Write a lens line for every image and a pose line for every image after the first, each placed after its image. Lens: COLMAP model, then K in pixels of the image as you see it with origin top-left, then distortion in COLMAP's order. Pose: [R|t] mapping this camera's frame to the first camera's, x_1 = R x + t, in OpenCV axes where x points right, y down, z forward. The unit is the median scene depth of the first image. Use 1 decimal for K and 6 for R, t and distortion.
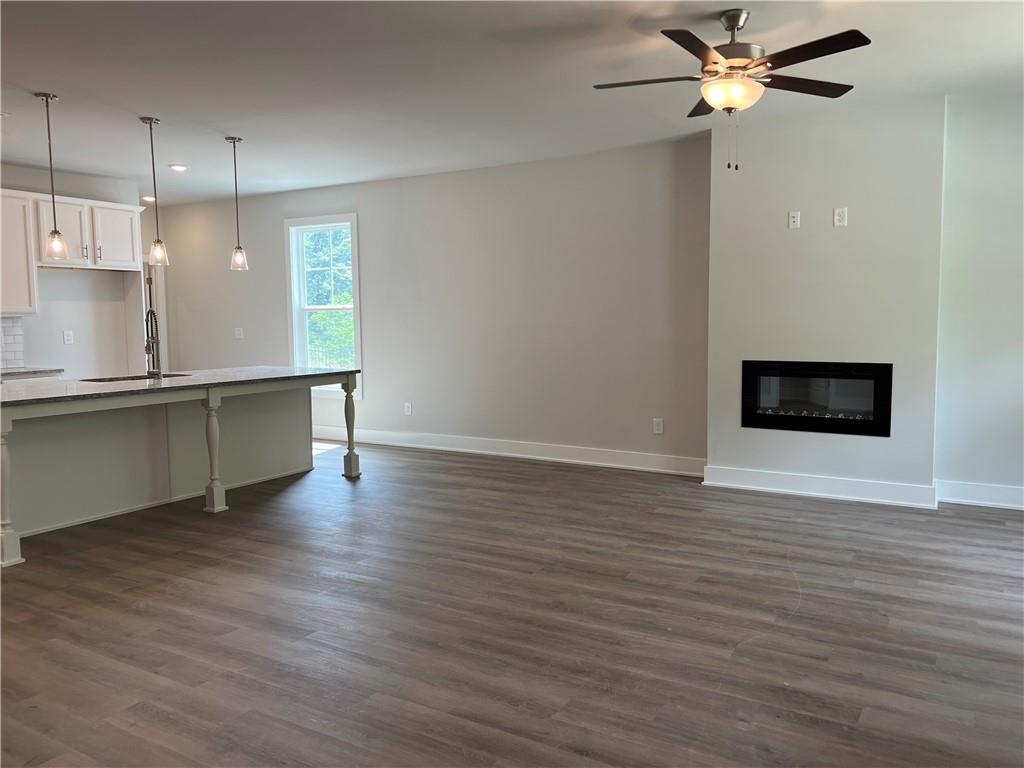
lens RADIAL K [[768.6, 0, 527.2], [0, 768.6, 379.3], [0, 0, 1]] dist [0.064396, -0.073971]
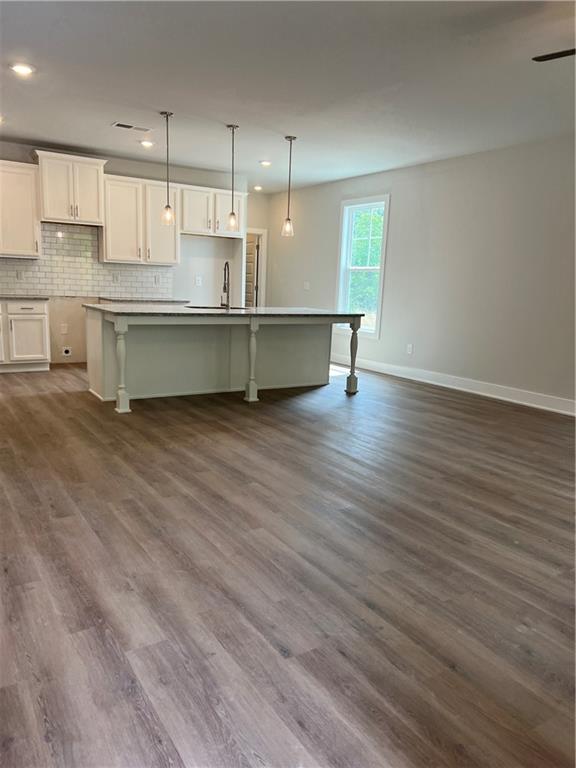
lens RADIAL K [[576.4, 0, 284.9], [0, 576.4, 392.2], [0, 0, 1]] dist [0.064396, -0.073971]
pose [[0.888446, 0.129956, -0.440200, 0.144036], [-0.083951, 0.988910, 0.122510, 0.012982], [0.451239, -0.071888, 0.889503, 0.050425]]
